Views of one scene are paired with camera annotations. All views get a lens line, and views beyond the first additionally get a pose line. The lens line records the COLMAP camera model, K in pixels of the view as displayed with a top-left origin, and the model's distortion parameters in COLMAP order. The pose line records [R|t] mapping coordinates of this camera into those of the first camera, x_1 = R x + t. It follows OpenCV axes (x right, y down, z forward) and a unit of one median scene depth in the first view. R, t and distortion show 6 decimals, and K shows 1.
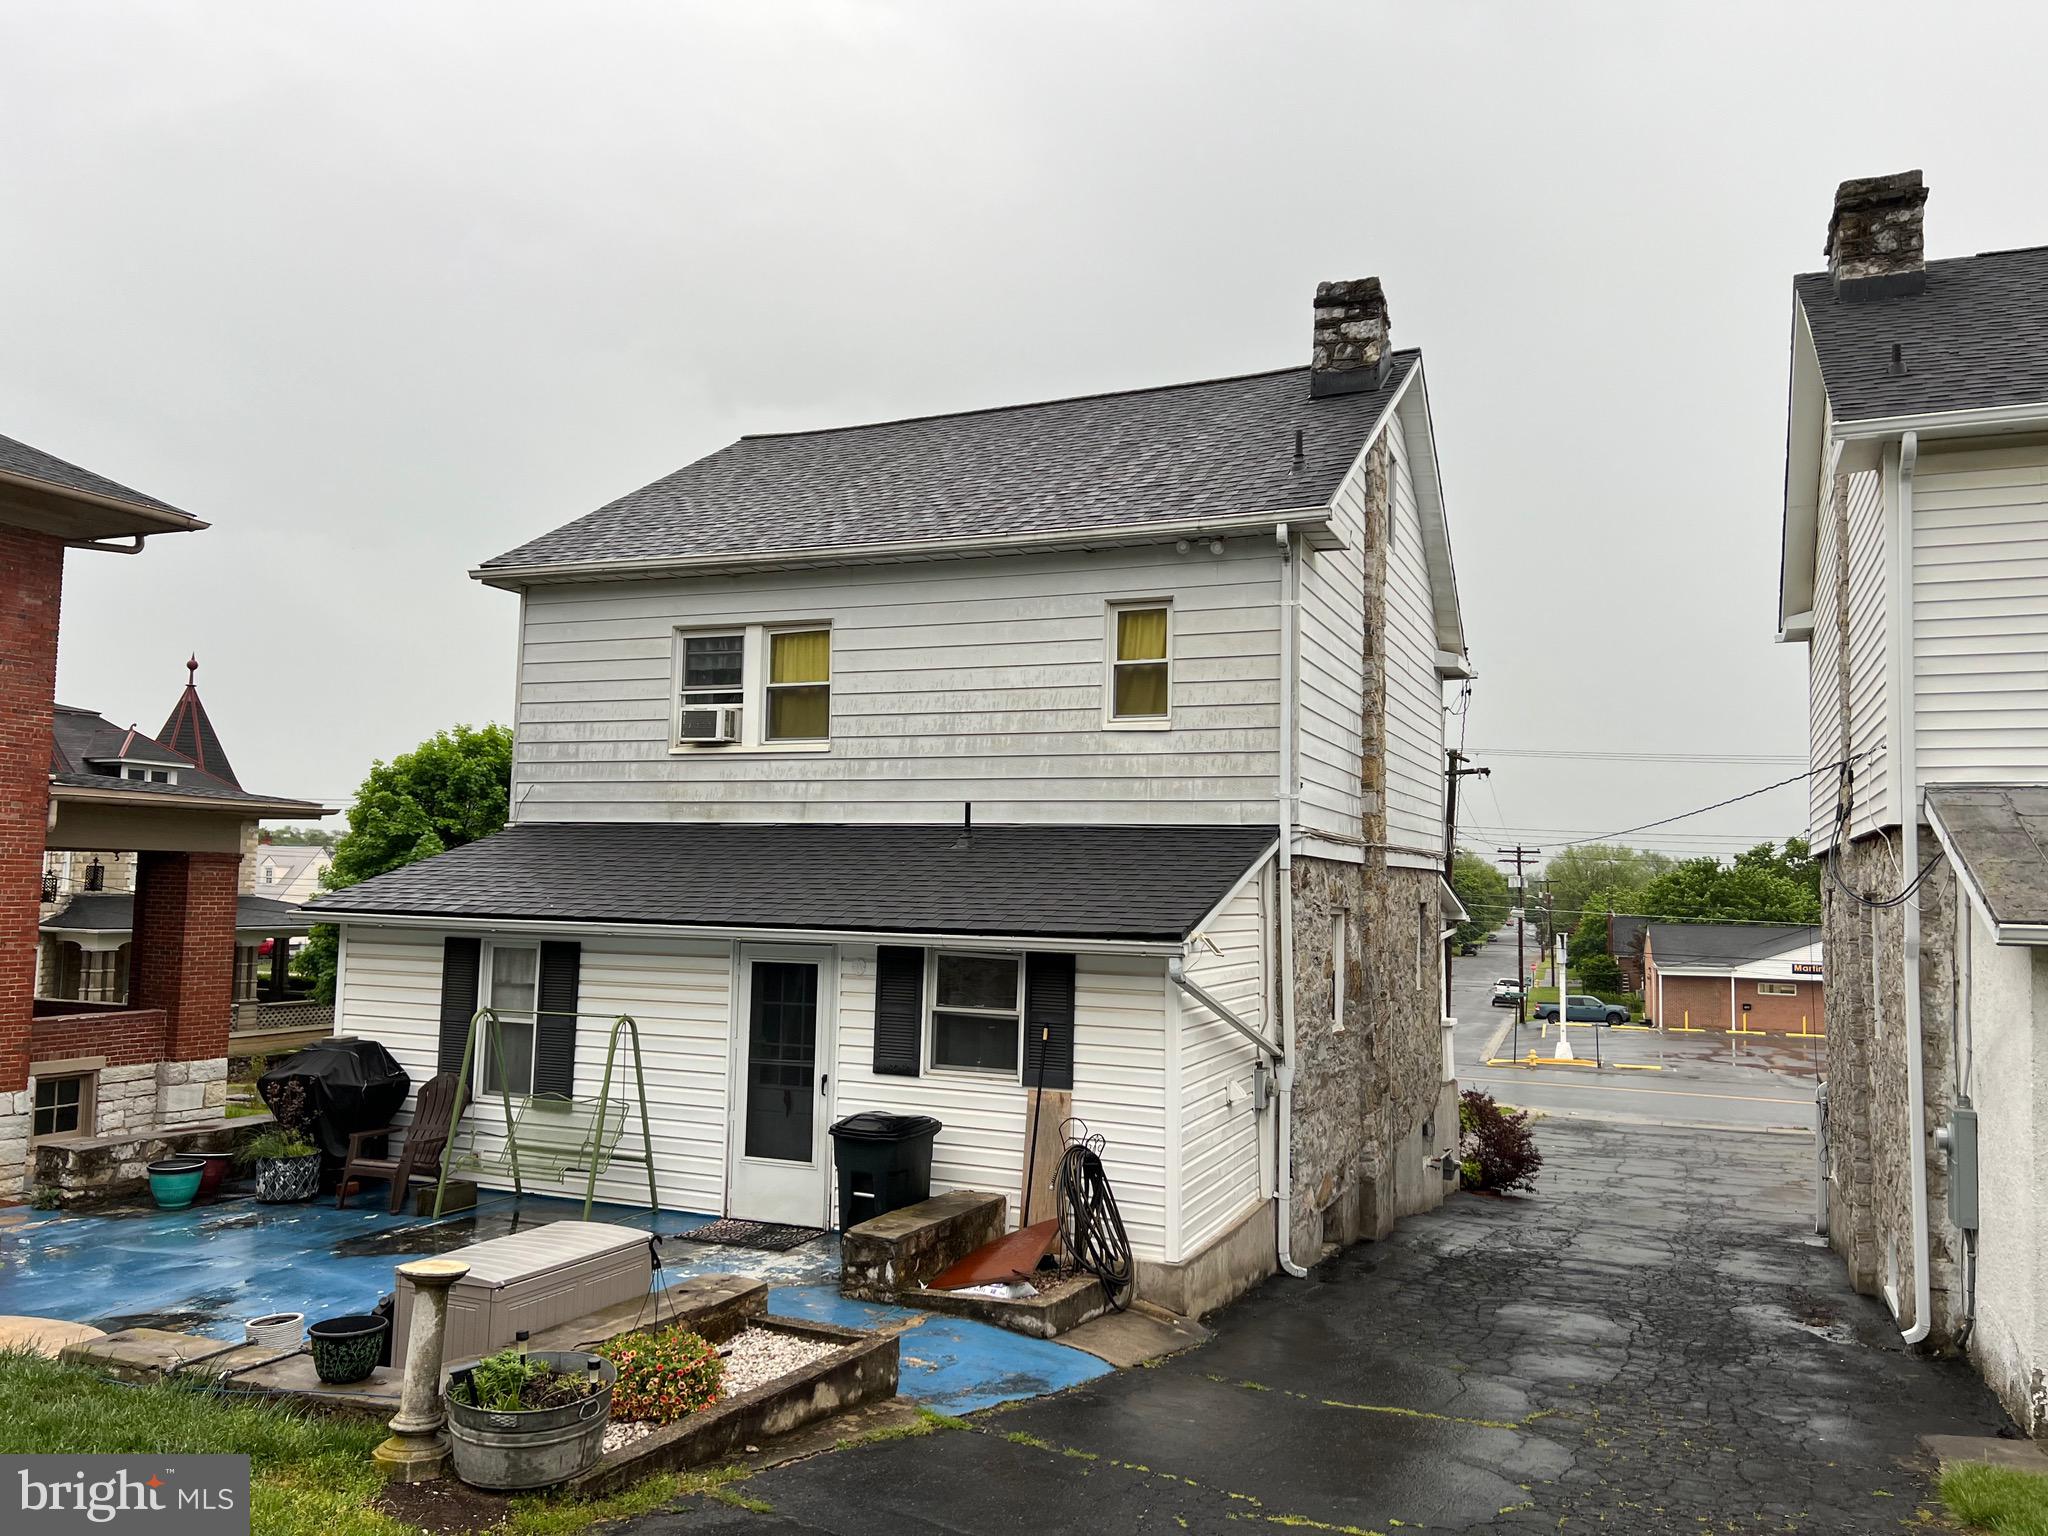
lens RADIAL K [[1536.3, 0, 1020.1], [0, 1536.3, 767.9], [0, 0, 1]] dist [0.058427, -0.062457]
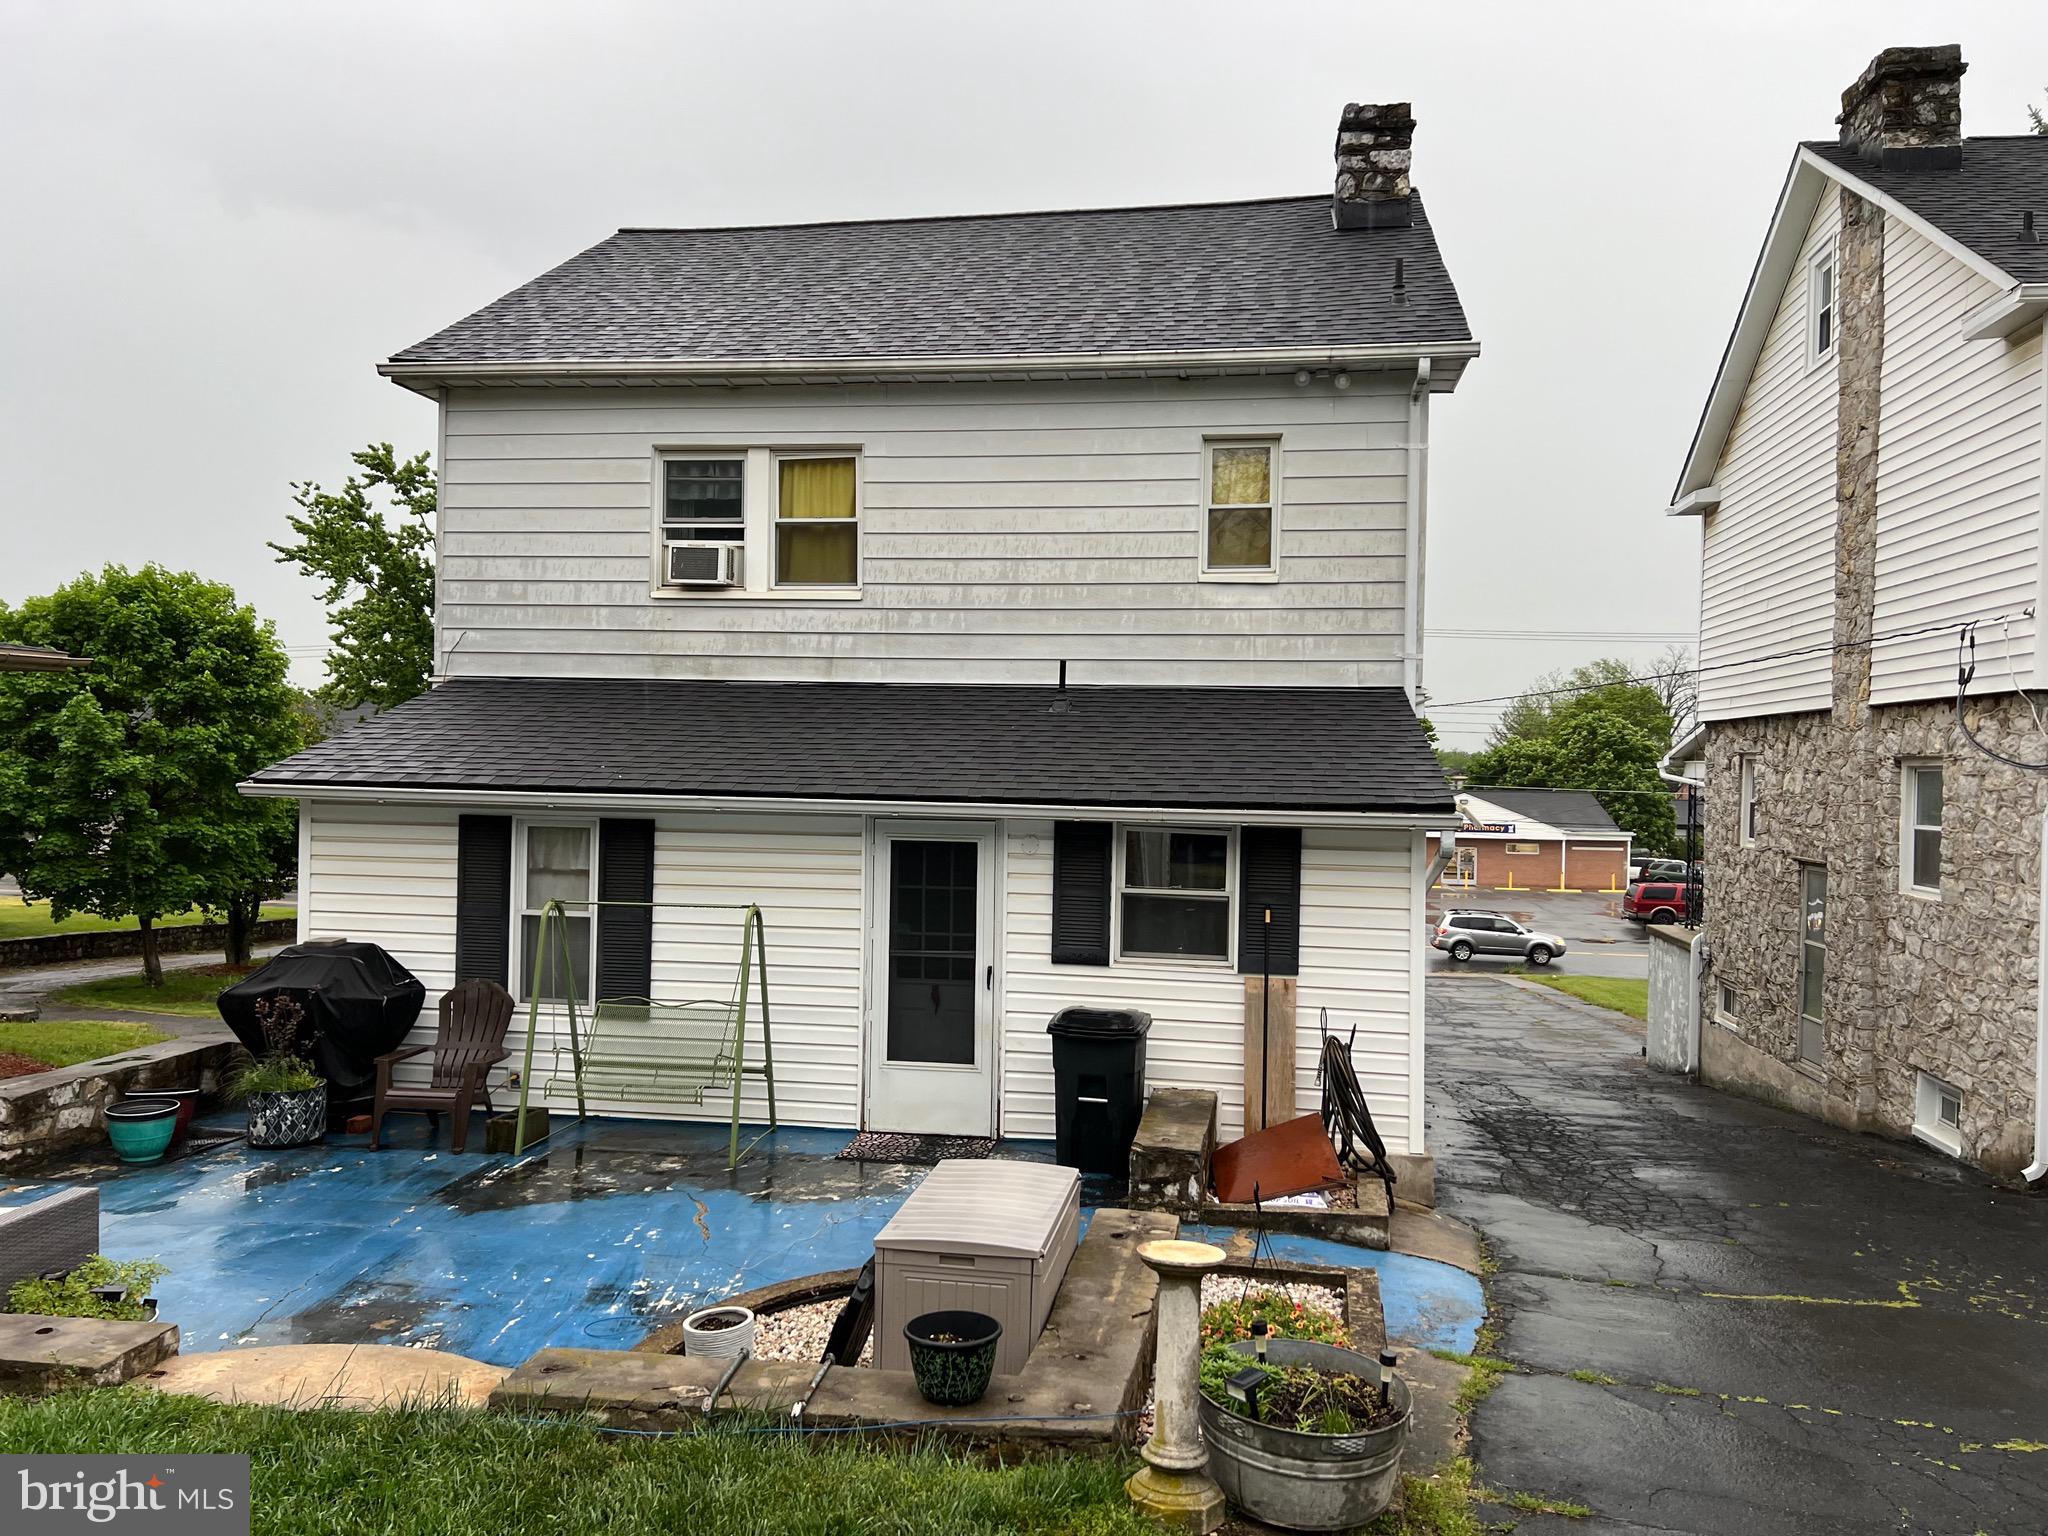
lens RADIAL K [[1536.3, 0, 1008.3], [0, 1536.3, 777.6], [0, 0, 1]] dist [0.058427, -0.062457]
pose [[0.968726, -0.005340, 0.248075, -0.296277], [-0.017323, 0.995873, 0.089084, 0.012251], [-0.247527, -0.090595, 0.964636, 0.145928]]
